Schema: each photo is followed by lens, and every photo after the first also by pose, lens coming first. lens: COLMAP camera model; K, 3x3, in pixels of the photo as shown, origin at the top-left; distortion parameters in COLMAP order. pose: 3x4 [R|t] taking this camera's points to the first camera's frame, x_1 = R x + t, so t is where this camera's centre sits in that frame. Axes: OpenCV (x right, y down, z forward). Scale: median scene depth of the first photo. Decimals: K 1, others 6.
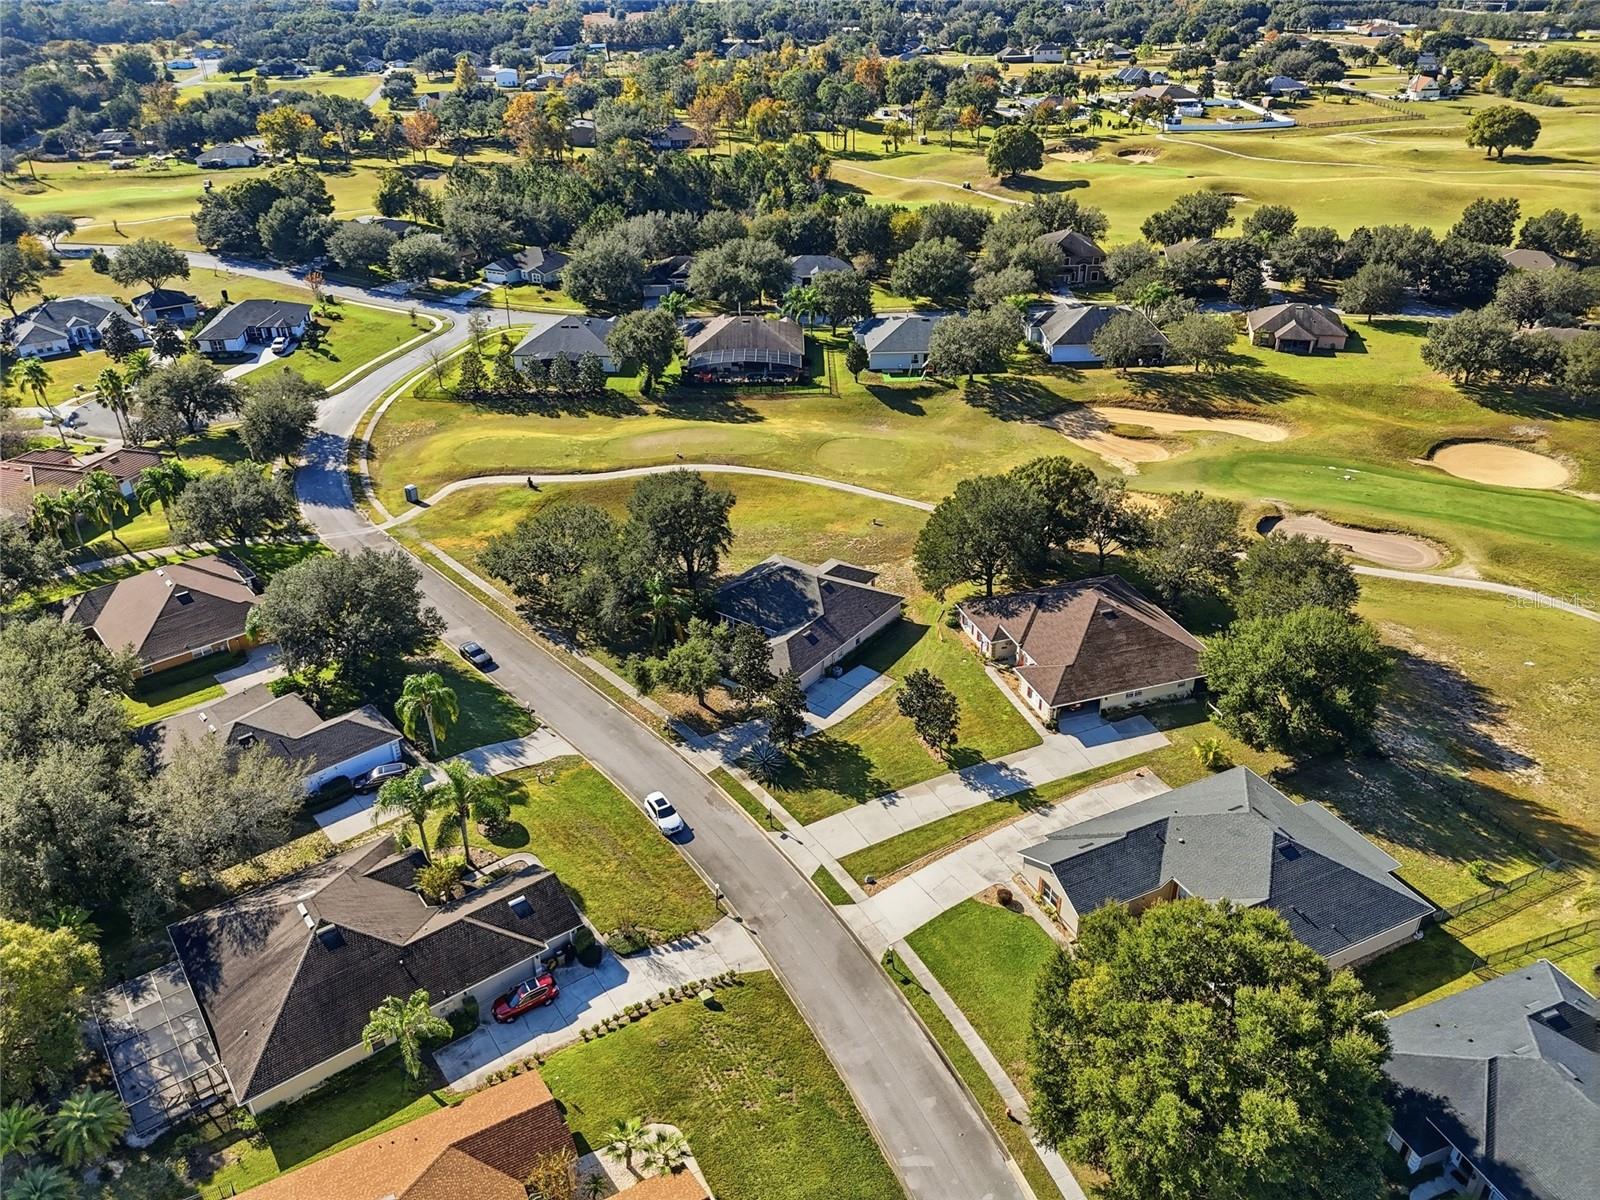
lens RADIAL K [[1138.4, 0, 800.0], [0, 1138.4, 600.0], [0, 0, 1]] dist [0.017122, -0.006863]
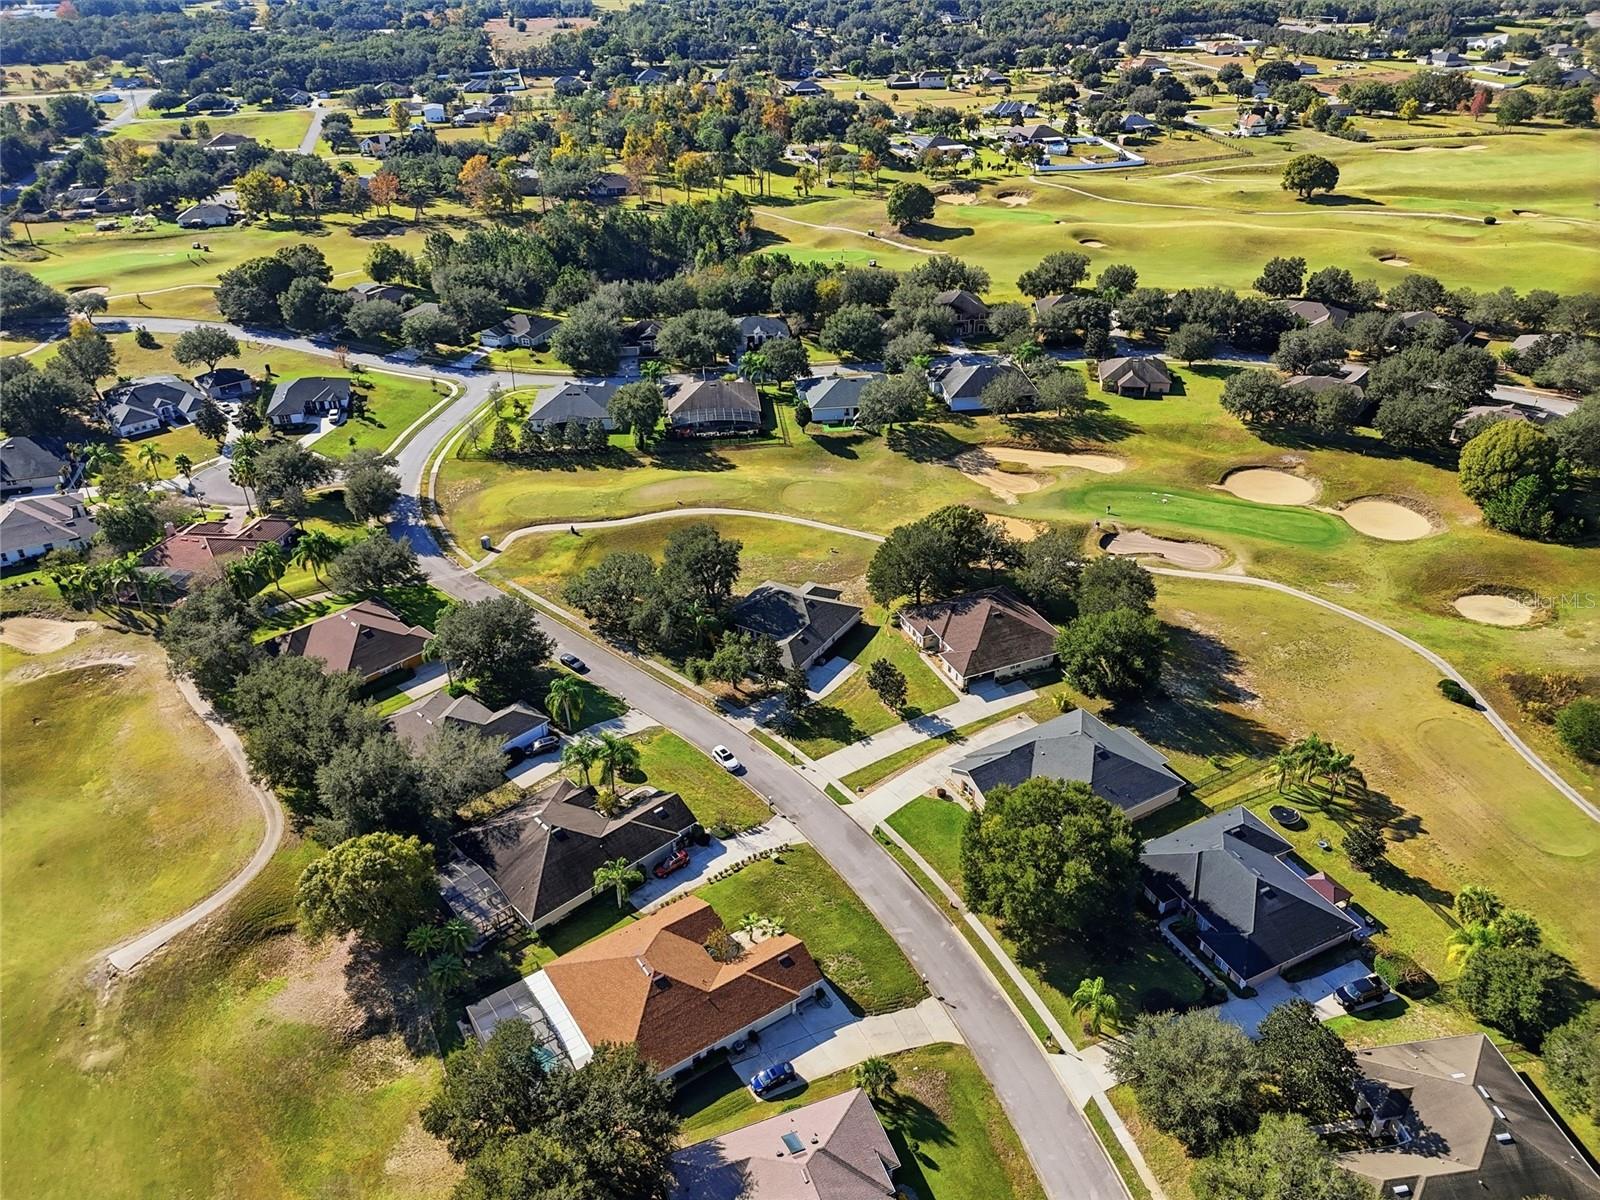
lens RADIAL K [[1138.4, 0, 800.0], [0, 1138.4, 600.0], [0, 0, 1]] dist [0.017122, -0.006863]
pose [[0.995623, -0.047635, 0.080411, -0.084409], [0.045853, 0.998663, 0.023856, -0.041314], [-0.081440, -0.020065, 0.996476, -0.366550]]
